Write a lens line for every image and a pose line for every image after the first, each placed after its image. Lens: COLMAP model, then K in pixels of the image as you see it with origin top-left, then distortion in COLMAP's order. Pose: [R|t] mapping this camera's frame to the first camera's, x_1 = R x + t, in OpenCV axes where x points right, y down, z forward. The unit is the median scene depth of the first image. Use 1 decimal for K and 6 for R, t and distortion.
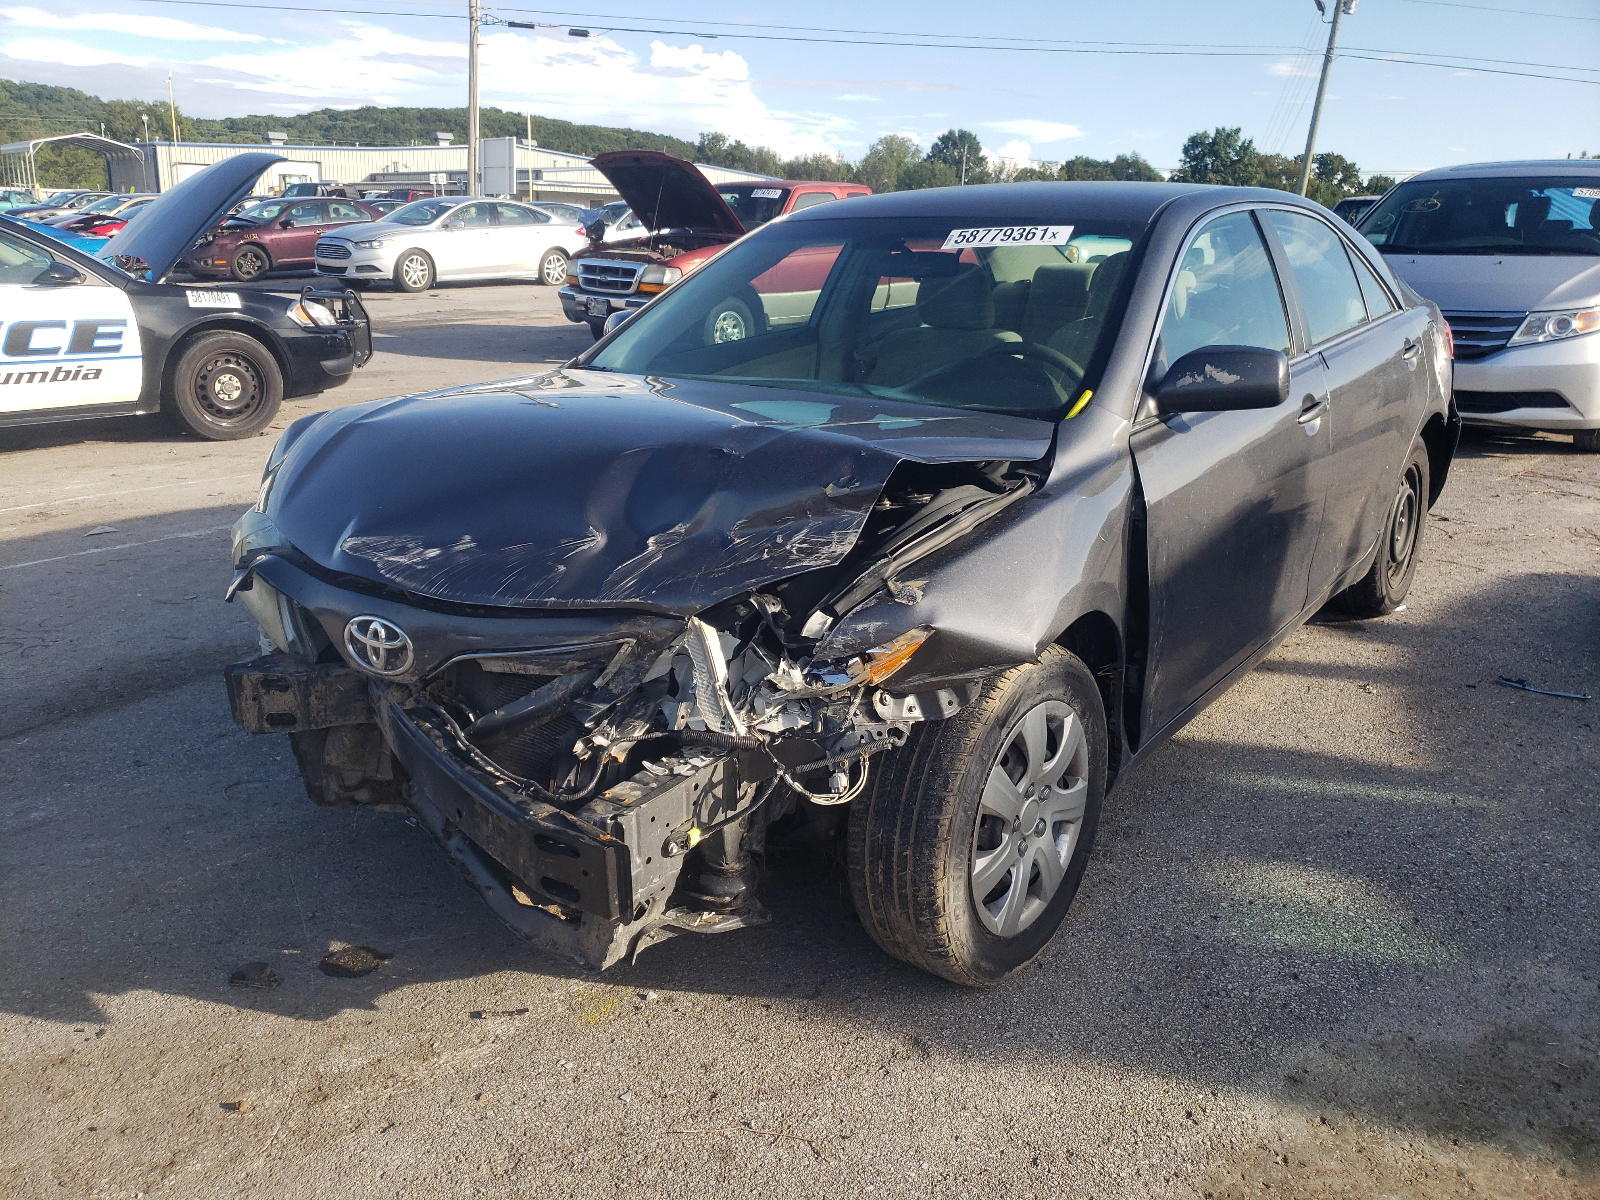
lens RADIAL K [[1198.2, 0, 800.0], [0, 1198.2, 600.0], [0, 0, 1]] dist [0.010631, 0.008537]
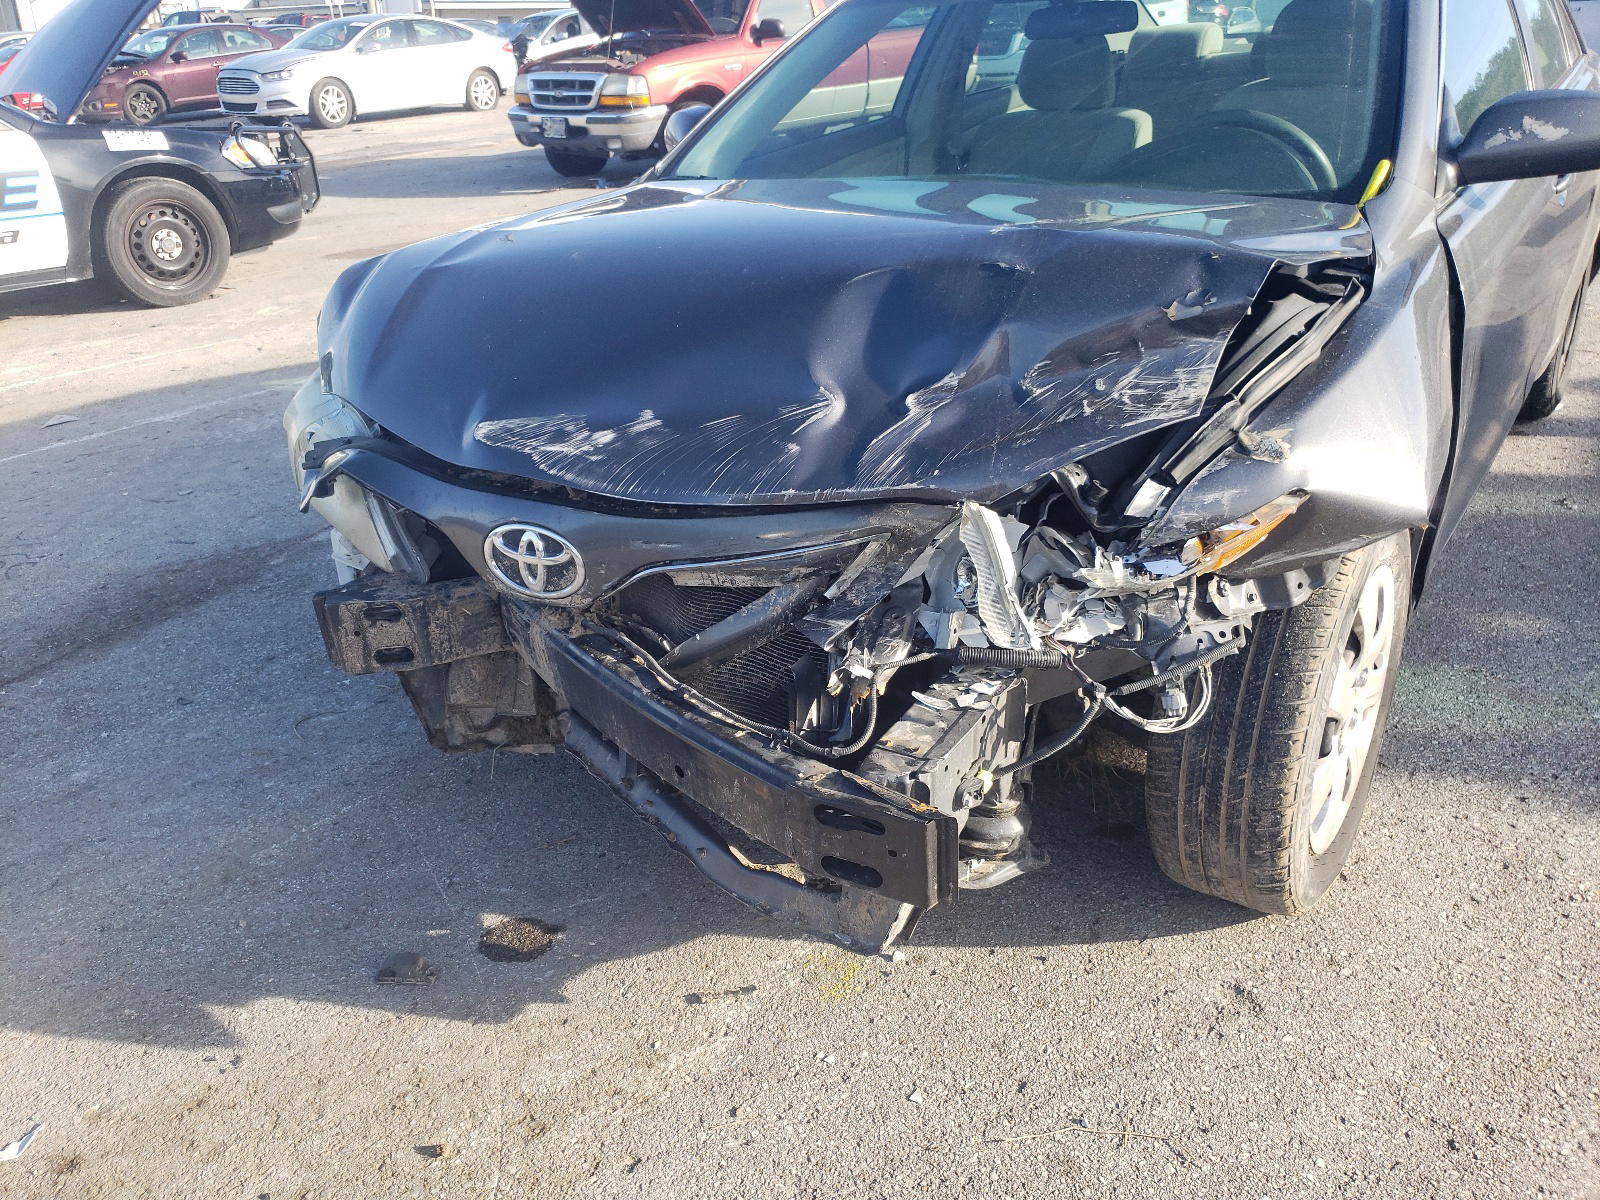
lens RADIAL K [[1212.8, 0, 800.0], [0, 1212.8, 600.0], [0, 0, 1]] dist [0.014756, 0.000535]
pose [[0.996807, -0.074976, 0.027474, -0.197515], [0.070526, 0.988000, 0.137415, -0.031701], [-0.037447, -0.135039, 0.990132, 0.212401]]
